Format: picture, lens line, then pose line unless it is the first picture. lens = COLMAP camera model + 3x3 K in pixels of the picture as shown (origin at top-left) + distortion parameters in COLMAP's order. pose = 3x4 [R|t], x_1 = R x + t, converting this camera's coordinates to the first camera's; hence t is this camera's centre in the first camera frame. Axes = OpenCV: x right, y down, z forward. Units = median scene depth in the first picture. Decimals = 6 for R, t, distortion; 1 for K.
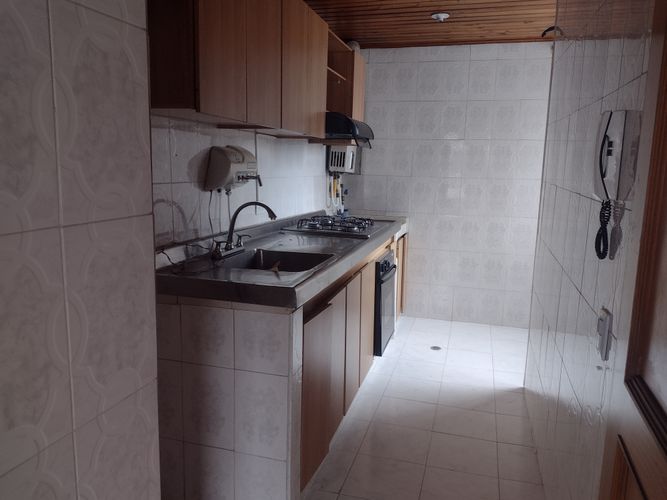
lens RADIAL K [[505.4, 0, 332.0], [0, 505.4, 249.2], [0, 0, 1]] dist [0.097400, -0.147460]
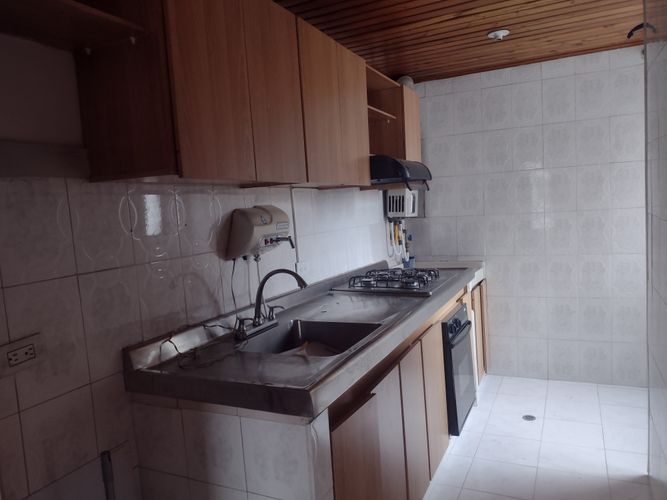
lens RADIAL K [[499.9, 0, 332.7], [0, 499.9, 252.7], [0, 0, 1]] dist [0.071132, -0.073164]
pose [[0.983173, -0.068578, -0.169317, 0.056686], [0.056768, 0.995668, -0.073641, -0.039777], [0.173634, 0.062790, 0.982807, 0.135204]]
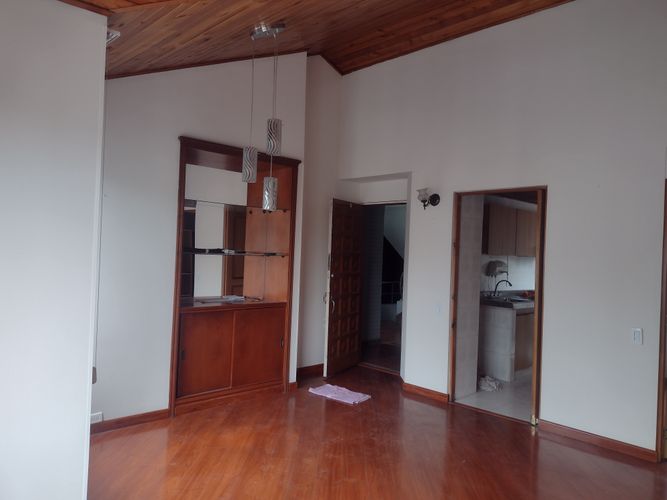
lens RADIAL K [[505.4, 0, 332.0], [0, 505.4, 249.2], [0, 0, 1]] dist [0.097400, -0.147460]
pose [[0.861428, 0.007621, -0.507822, 0.350478], [-0.104299, 0.981231, -0.162198, 0.226228], [0.497054, 0.192687, 0.846055, -1.460865]]
